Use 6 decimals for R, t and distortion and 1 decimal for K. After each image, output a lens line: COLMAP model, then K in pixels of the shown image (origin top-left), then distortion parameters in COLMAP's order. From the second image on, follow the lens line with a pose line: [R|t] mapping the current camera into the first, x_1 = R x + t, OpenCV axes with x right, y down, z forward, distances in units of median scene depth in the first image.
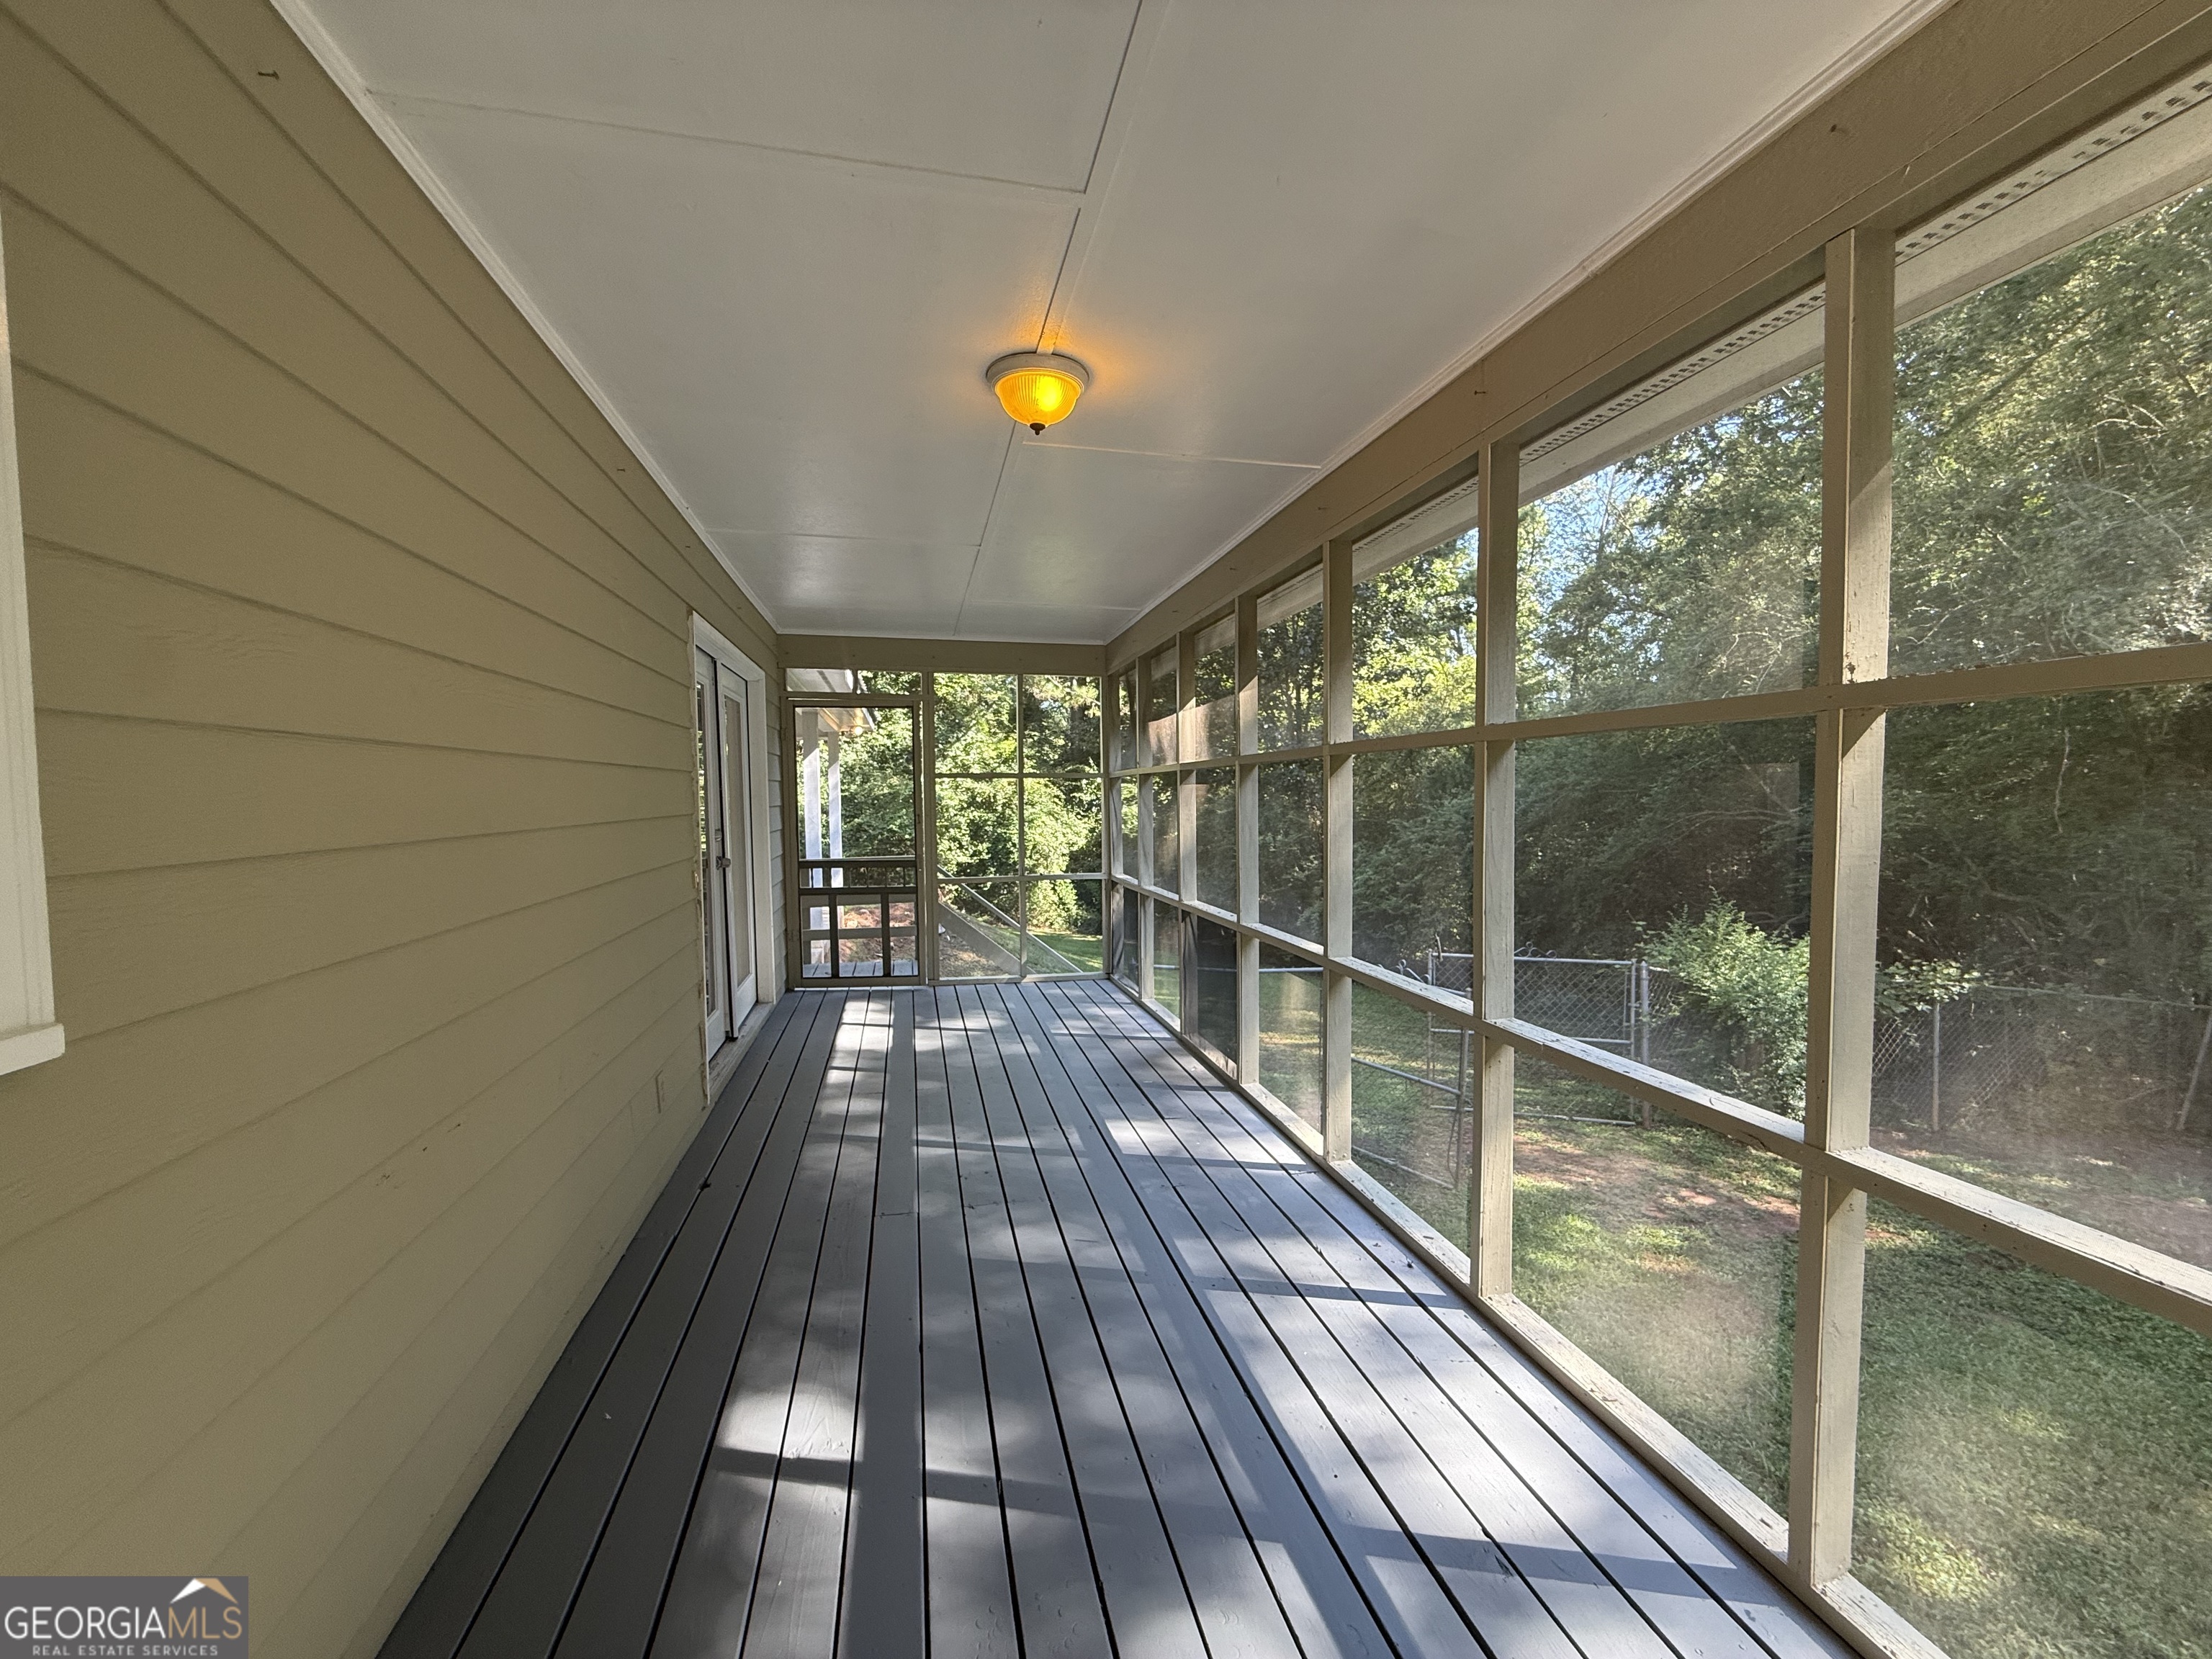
lens RADIAL K [[881.8, 0, 1098.8], [0, 881.8, 830.5], [0, 0, 1]] dist [-0.001475, 0.000322]
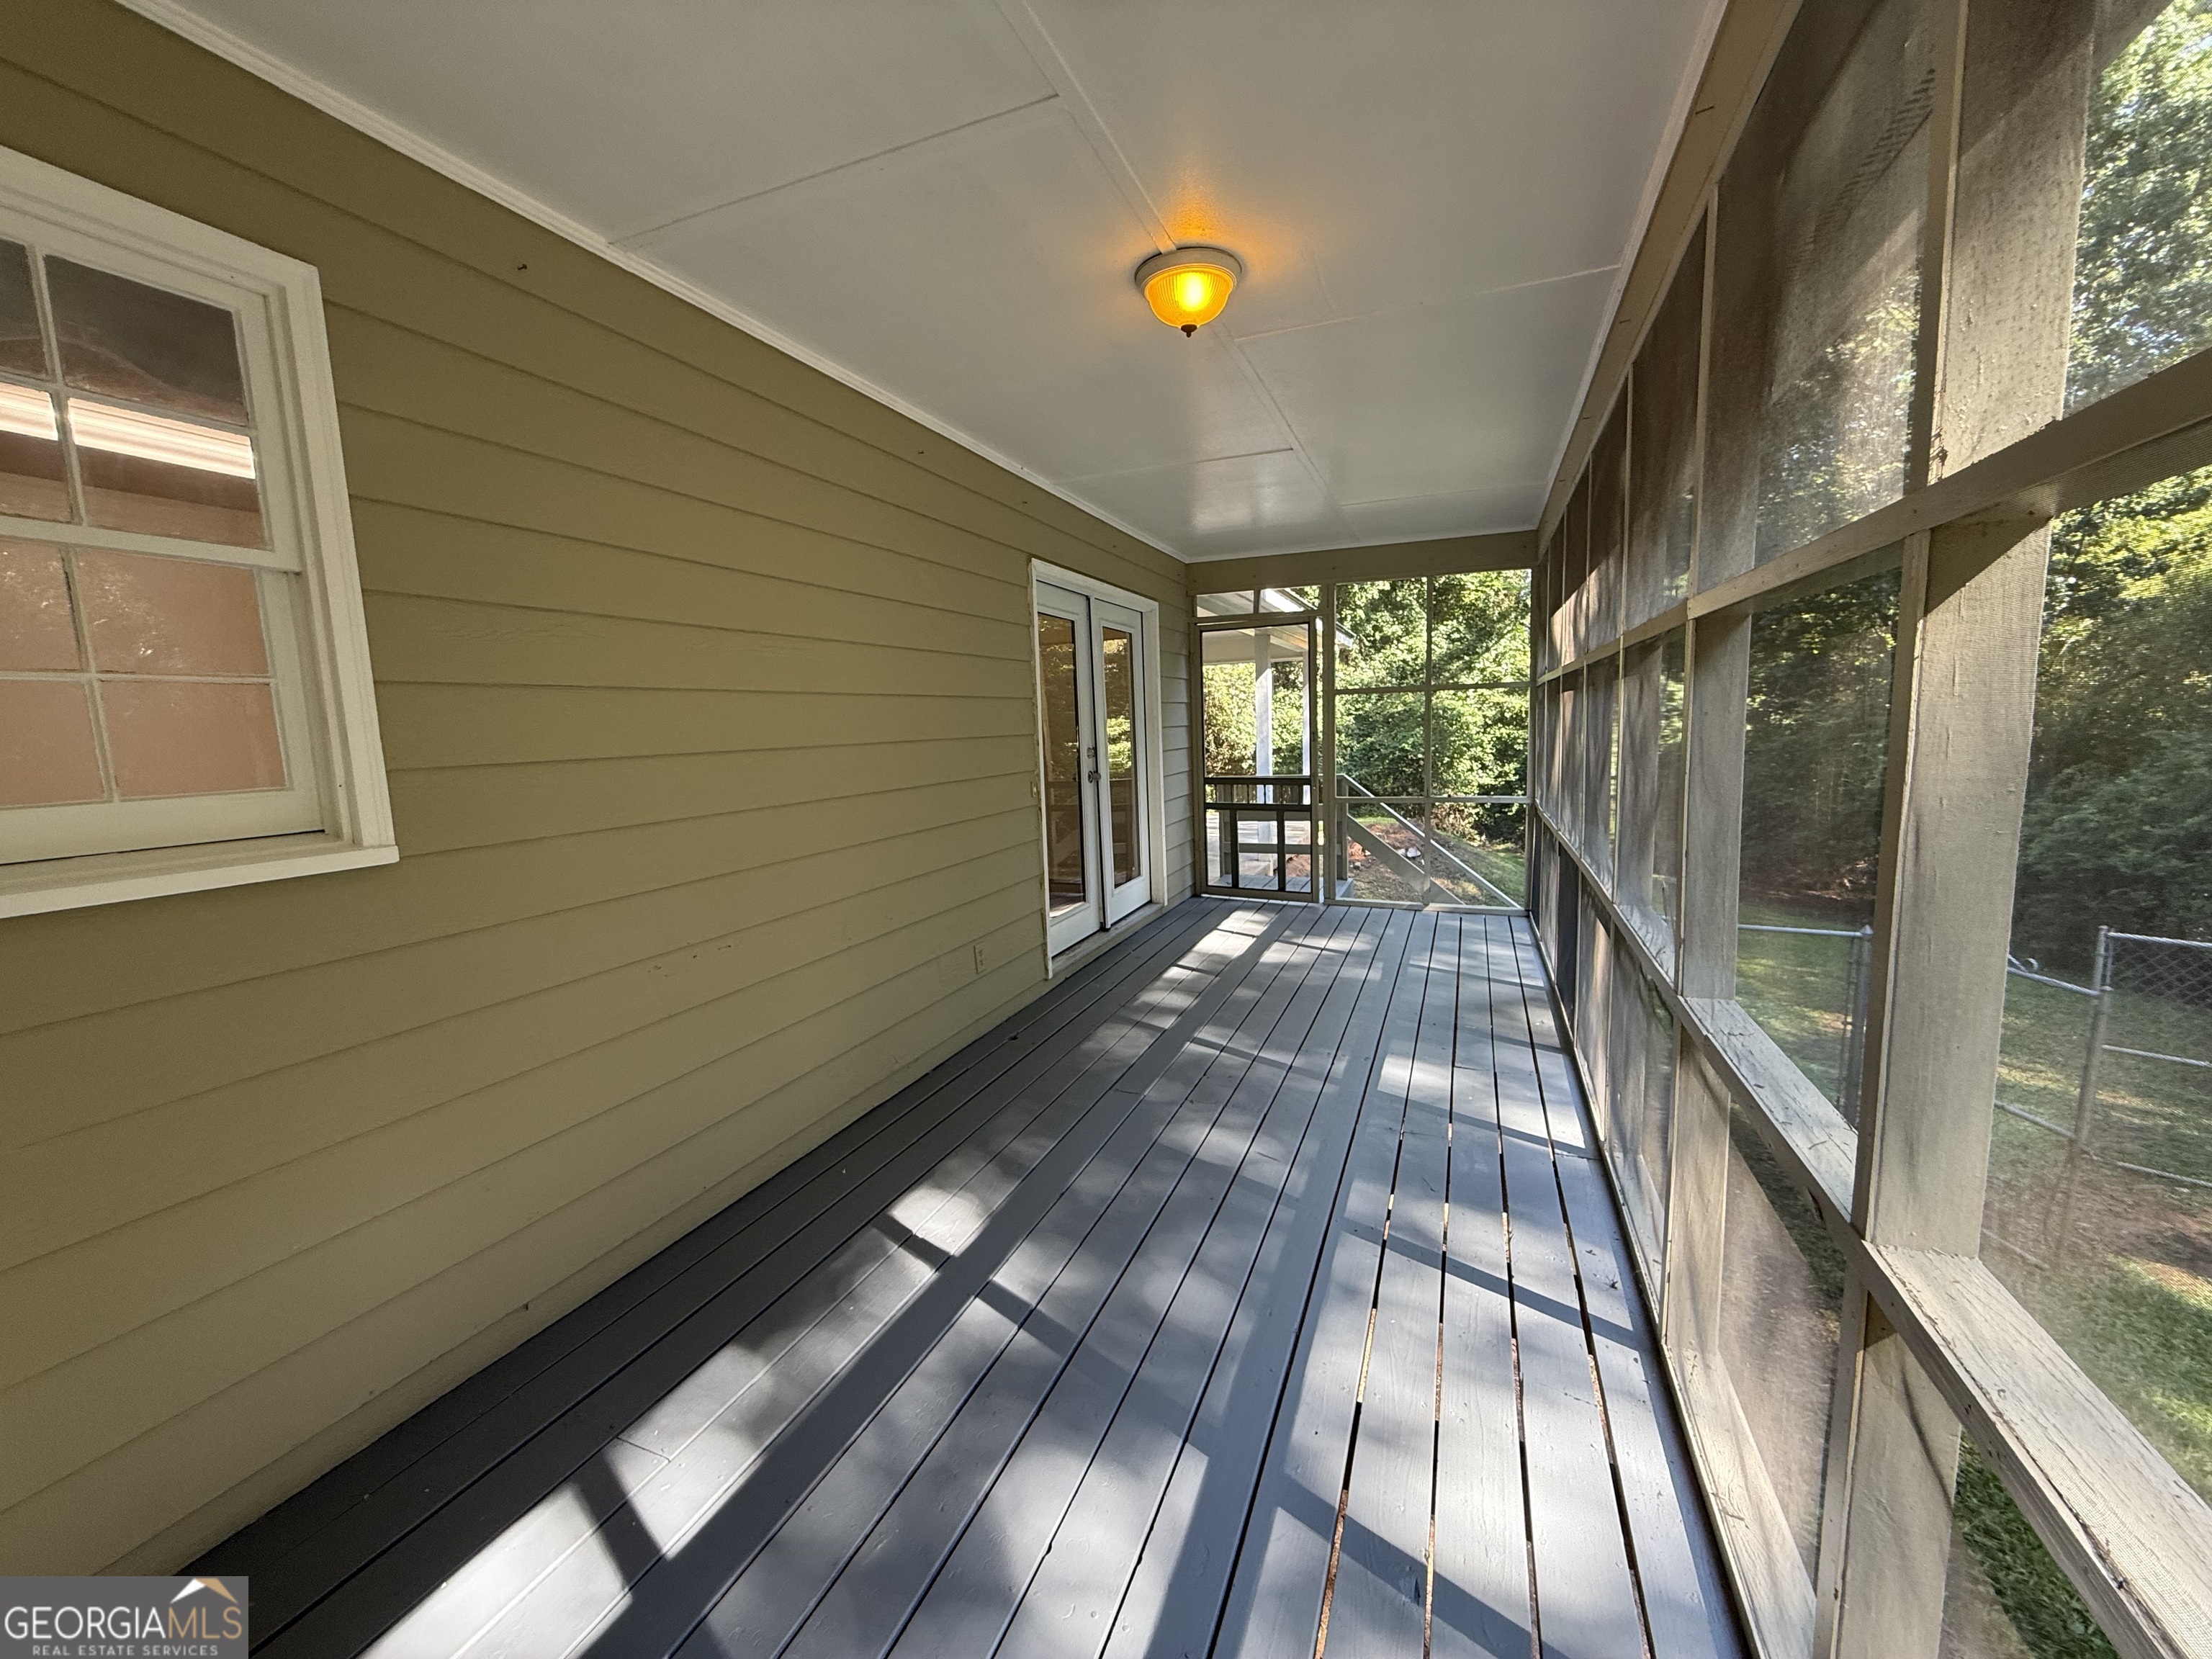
lens RADIAL K [[881.8, 0, 1098.8], [0, 881.8, 830.5], [0, 0, 1]] dist [-0.001475, 0.000322]
pose [[0.822334, 0.050280, -0.566779, 0.239736], [0.001452, 0.995899, 0.090455, 0.002970], [0.569003, -0.075207, 0.818889, 0.060504]]
